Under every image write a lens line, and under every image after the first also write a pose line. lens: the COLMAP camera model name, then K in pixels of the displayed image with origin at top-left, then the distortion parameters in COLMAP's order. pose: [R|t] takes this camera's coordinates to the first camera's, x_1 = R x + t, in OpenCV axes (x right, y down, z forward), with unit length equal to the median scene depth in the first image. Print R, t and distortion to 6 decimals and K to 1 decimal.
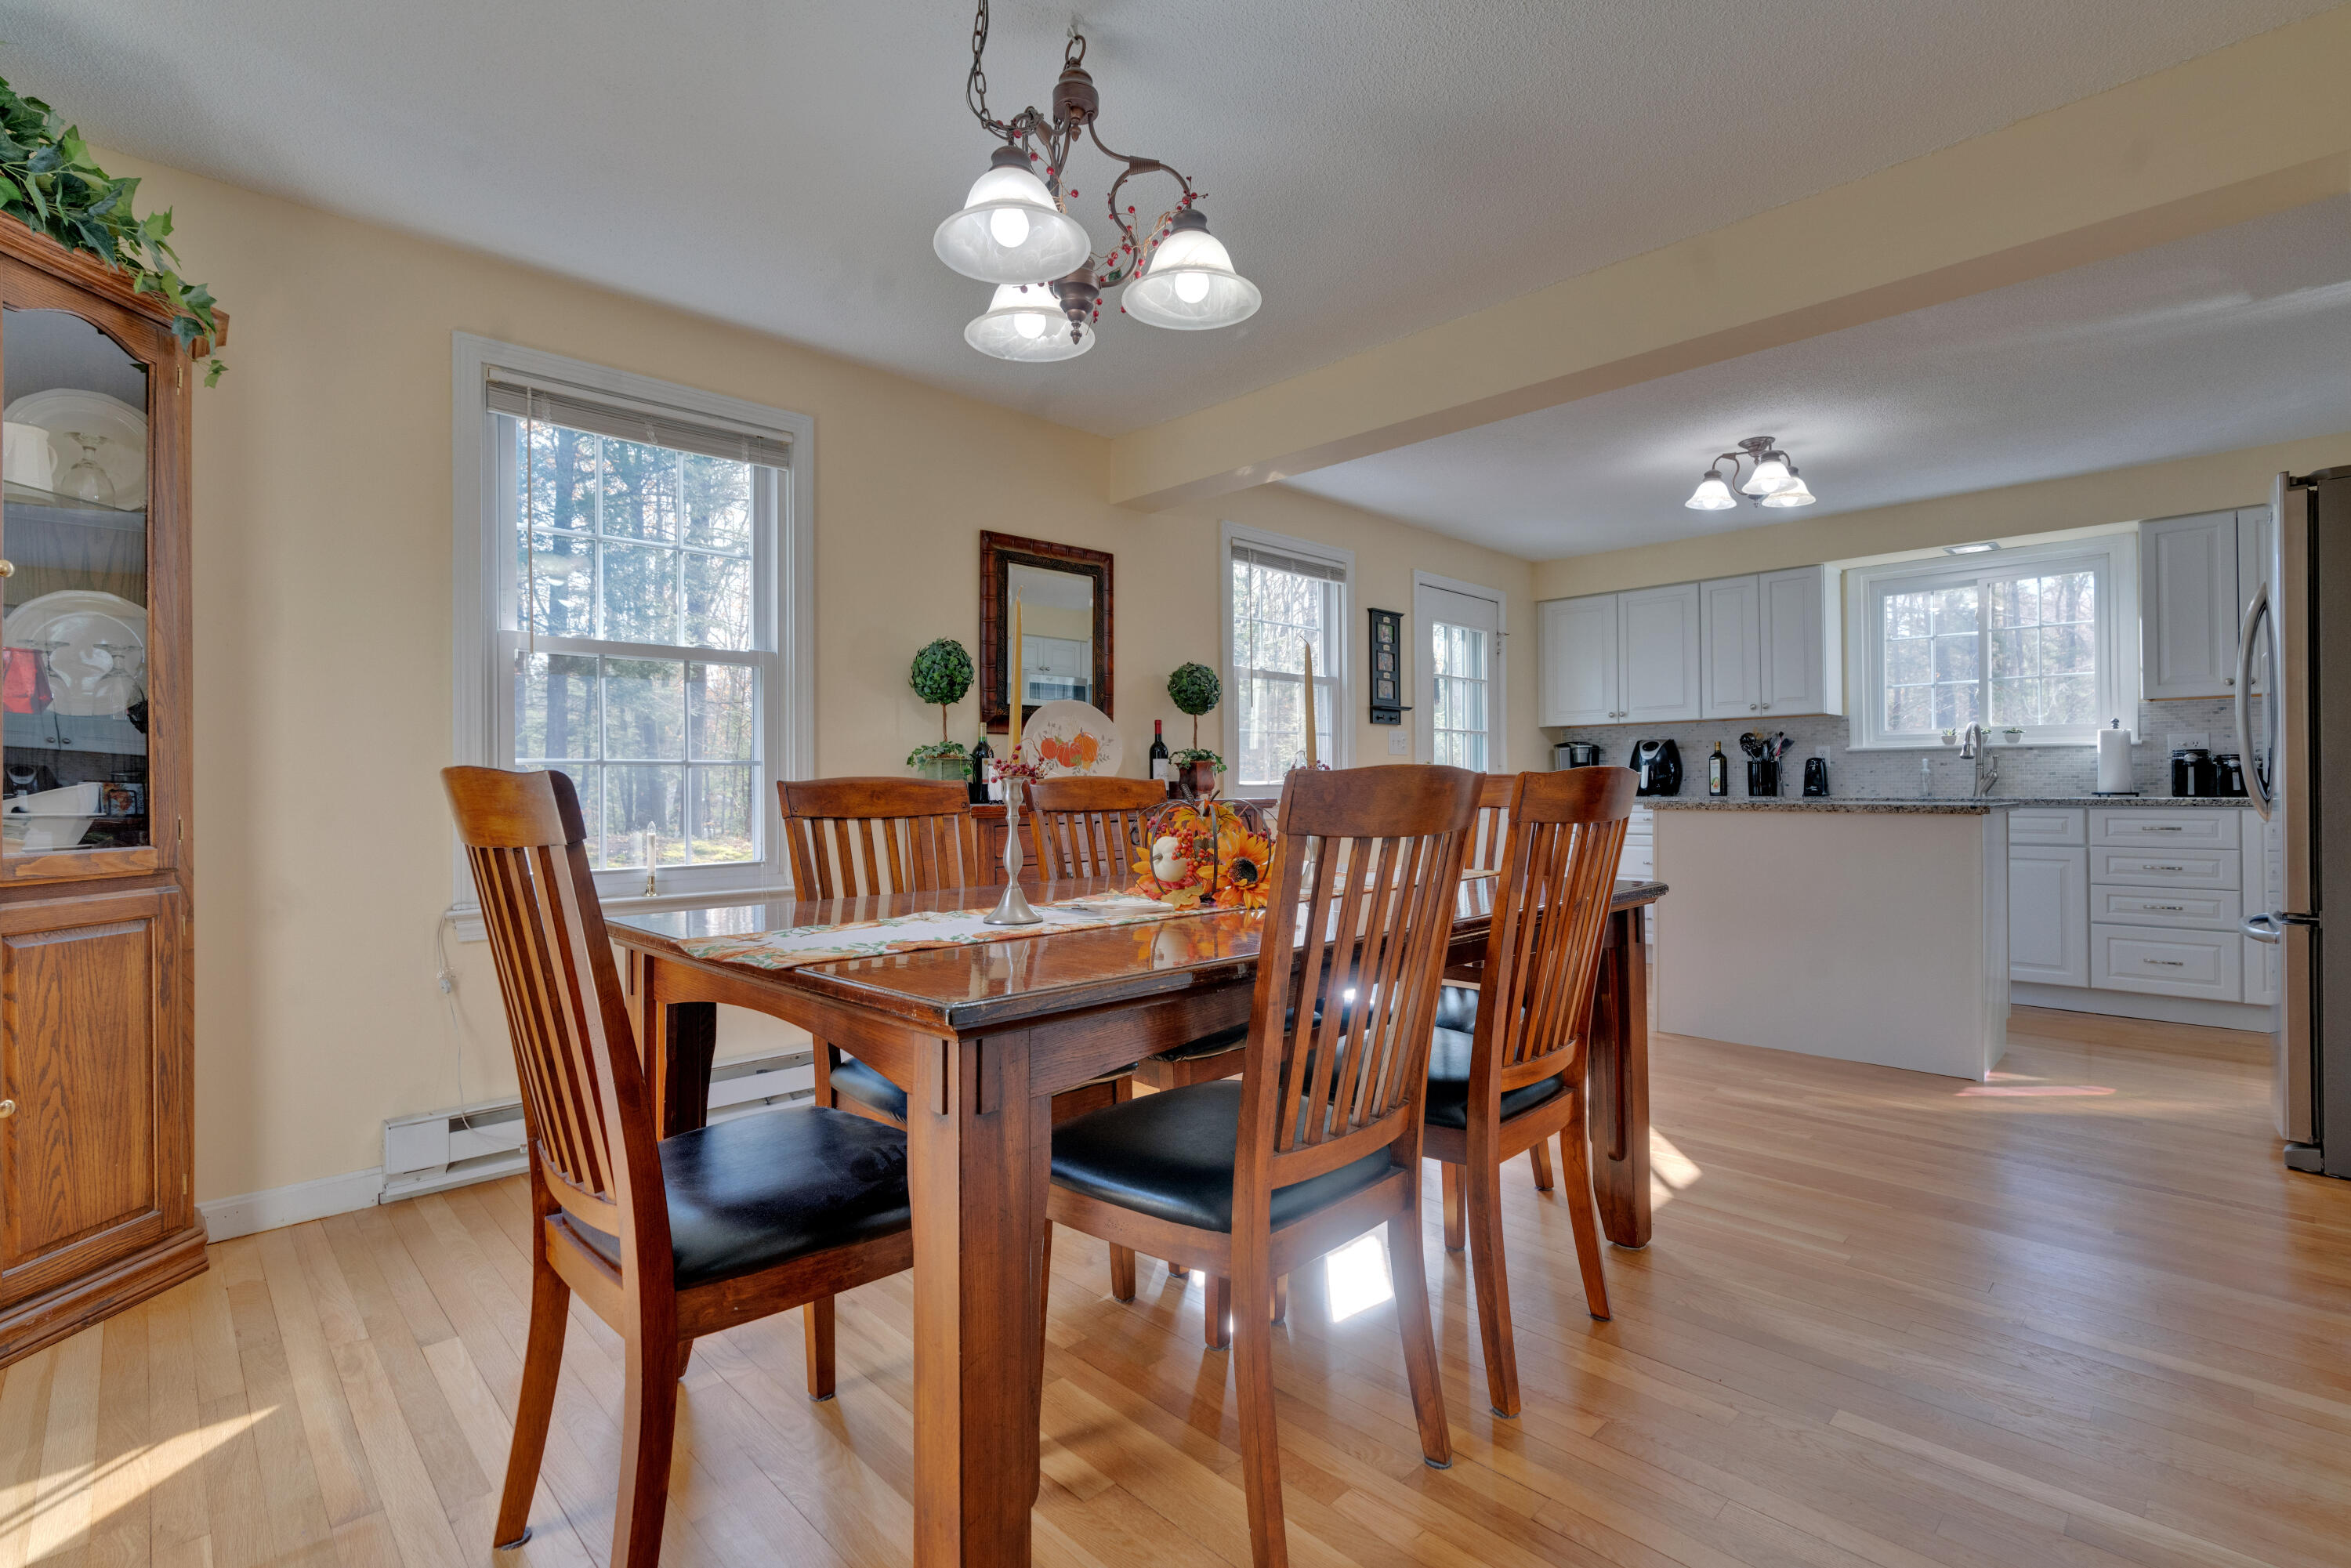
lens RADIAL K [[1064.9, 0, 1174.7], [0, 1064.9, 781.3], [0, 0, 1]] dist [-0.001360, 0.000033]
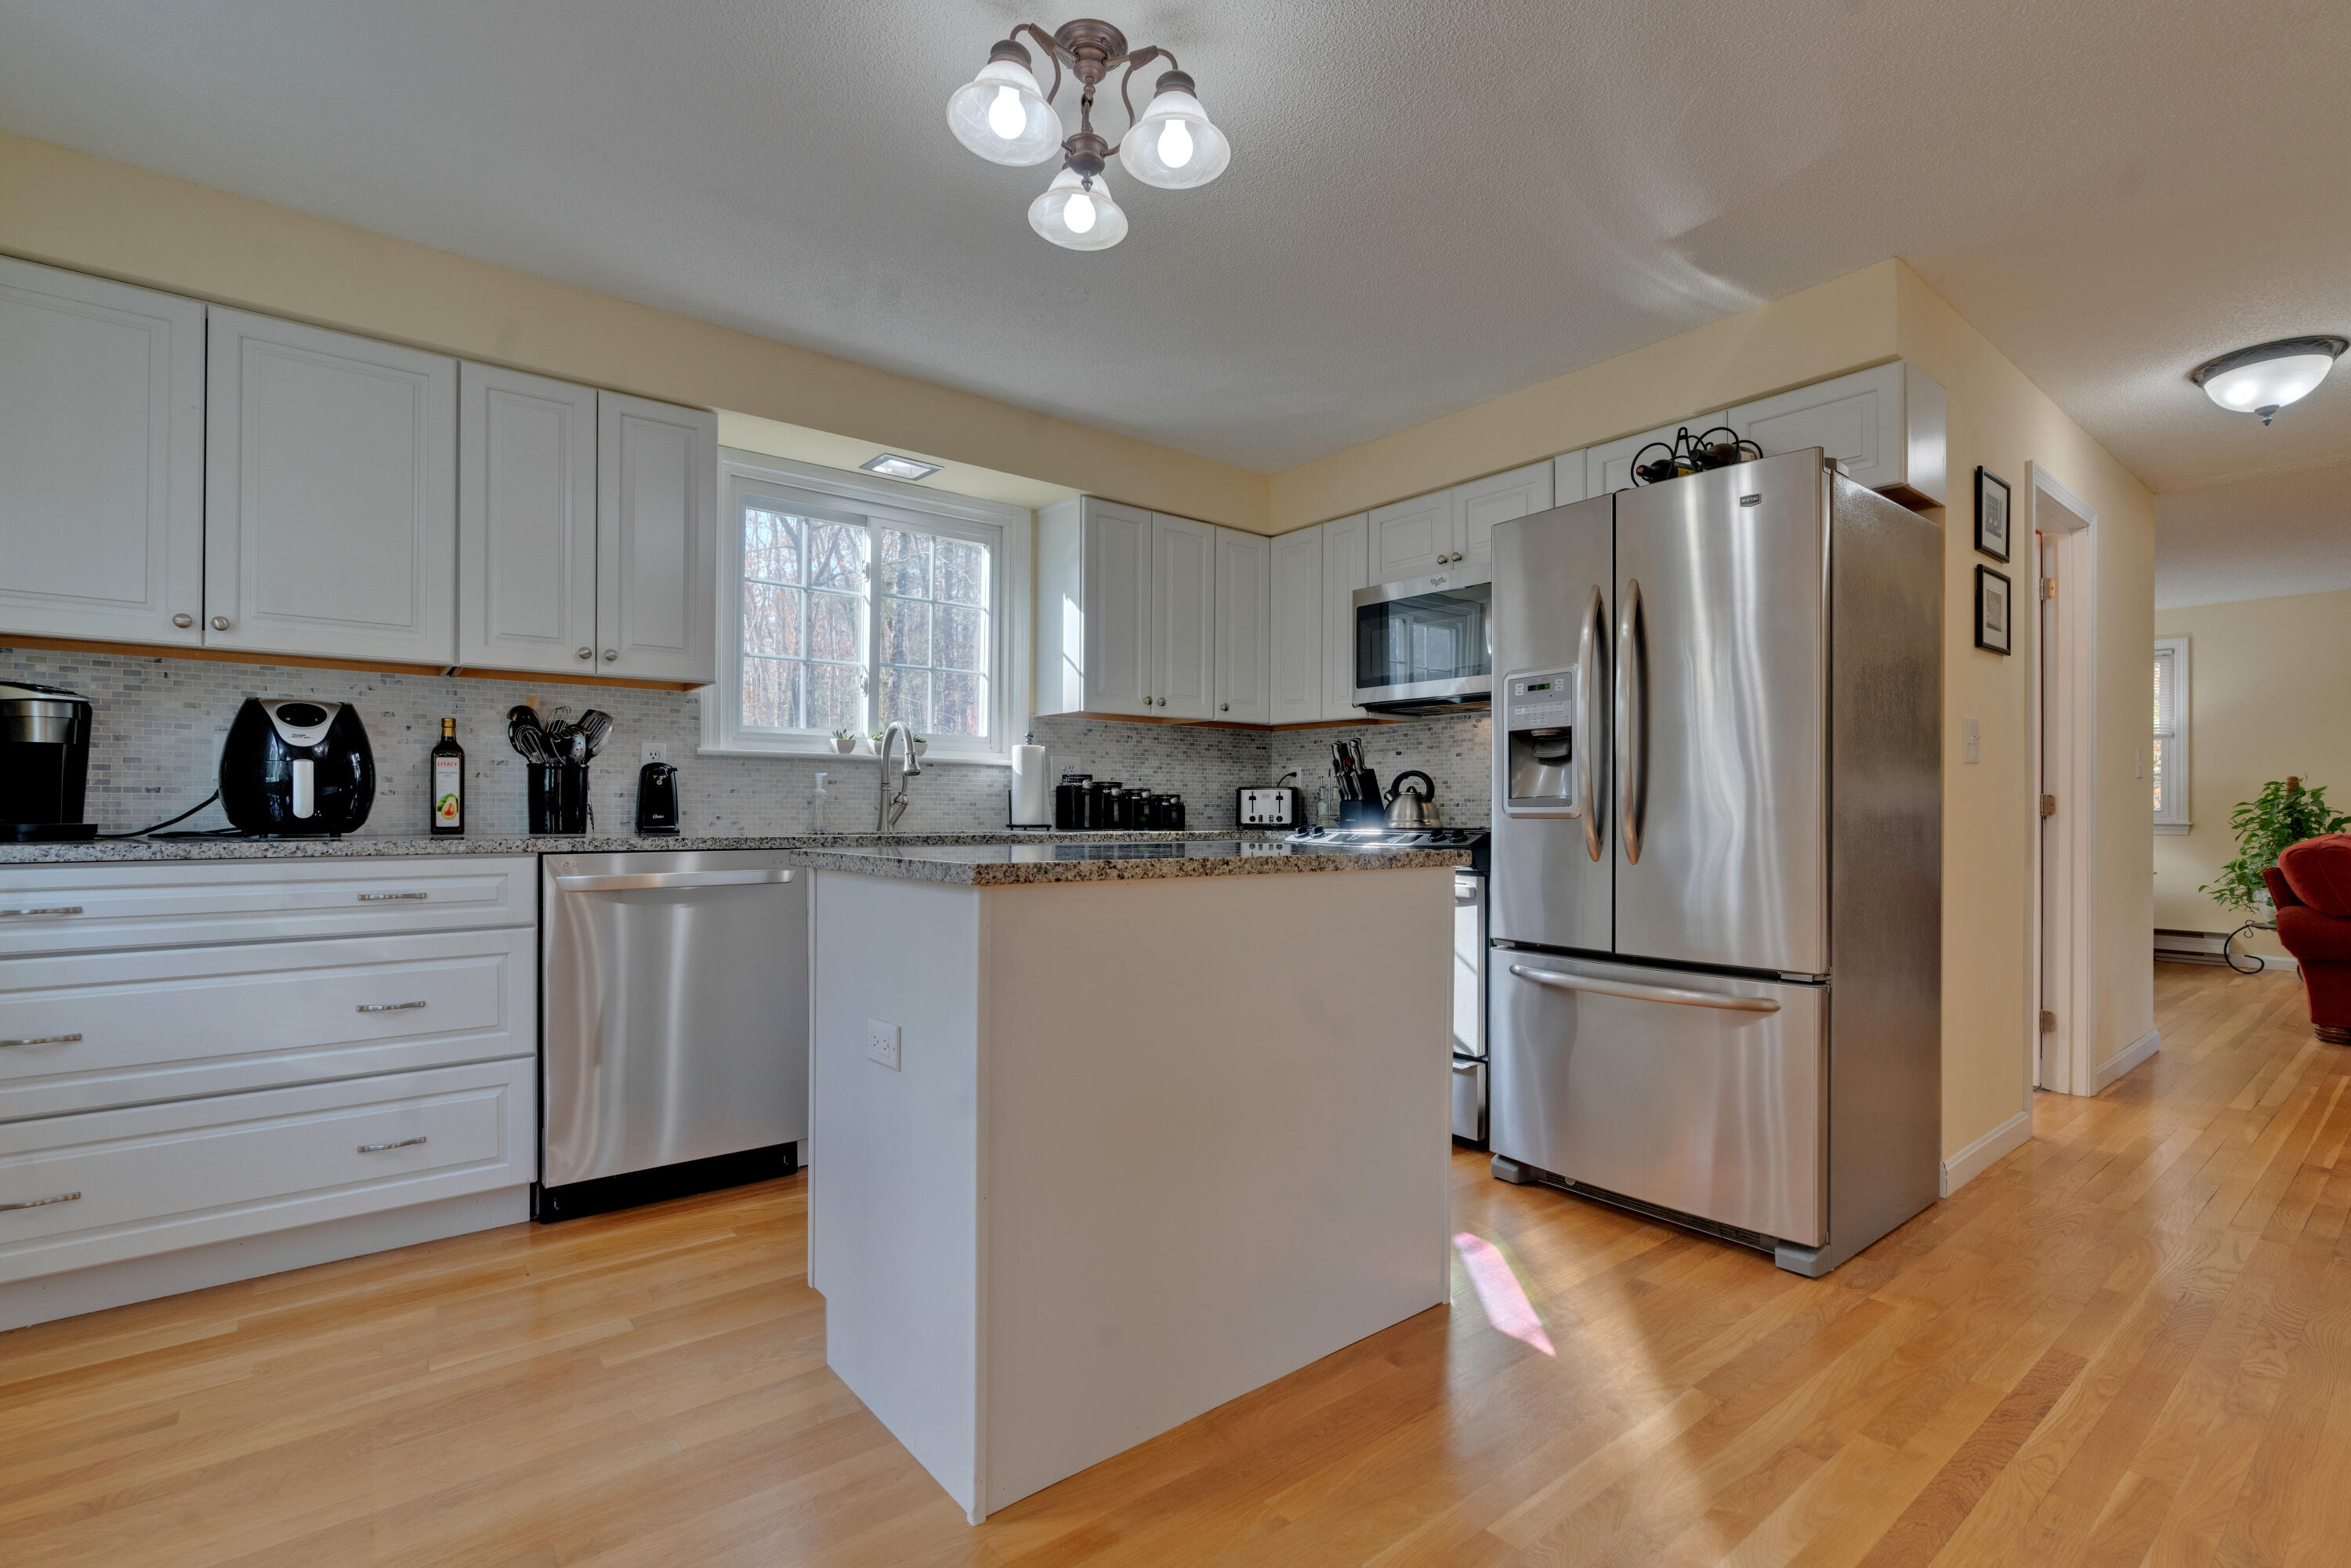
lens RADIAL K [[1064.9, 0, 1189.9], [0, 1064.9, 800.7], [0, 0, 1]] dist [-0.001360, 0.000033]
pose [[0.083718, 0.016905, 0.996346, 0.079097], [-0.008921, 0.999829, -0.016215, 0.003803], [-0.996450, -0.007531, 0.083854, 0.689999]]
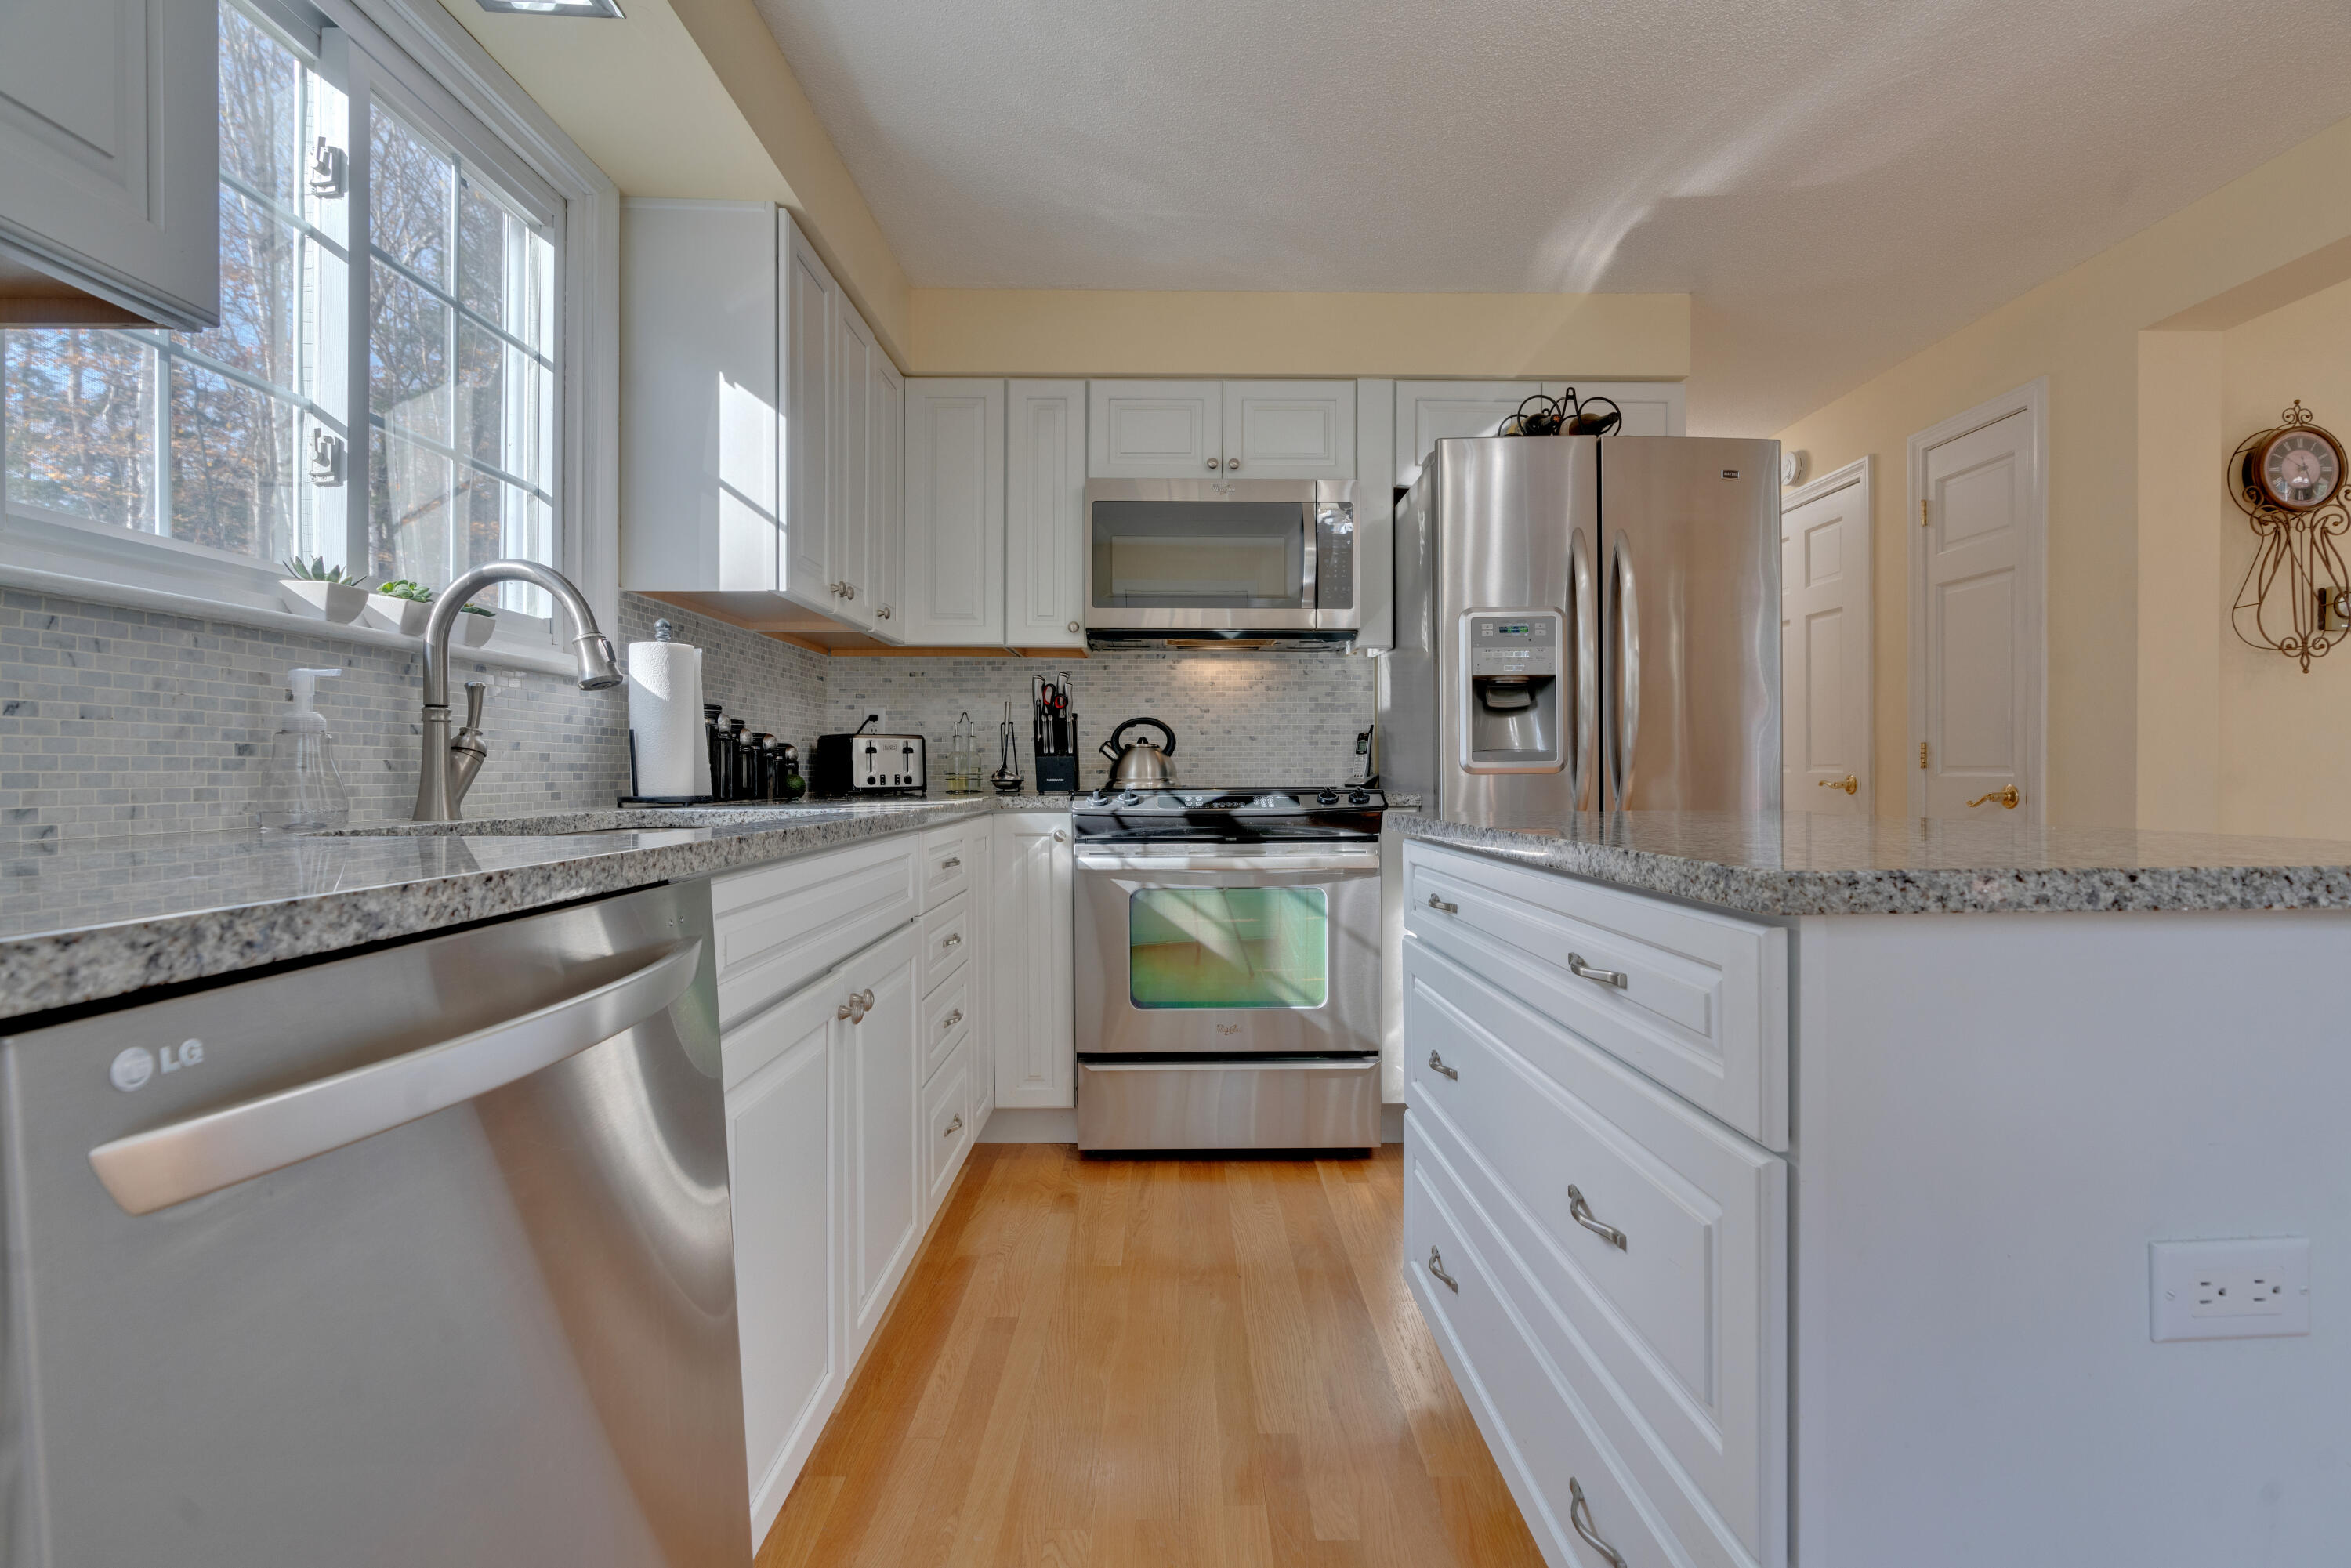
lens RADIAL K [[1064.9, 0, 1184.6], [0, 1064.9, 782.5], [0, 0, 1]] dist [-0.001360, 0.000033]
pose [[-0.736873, 0.002595, 0.676026, 0.378559], [0.005399, 0.999983, 0.002046, 0.004812], [-0.676009, 0.005158, -0.736875, 0.994135]]
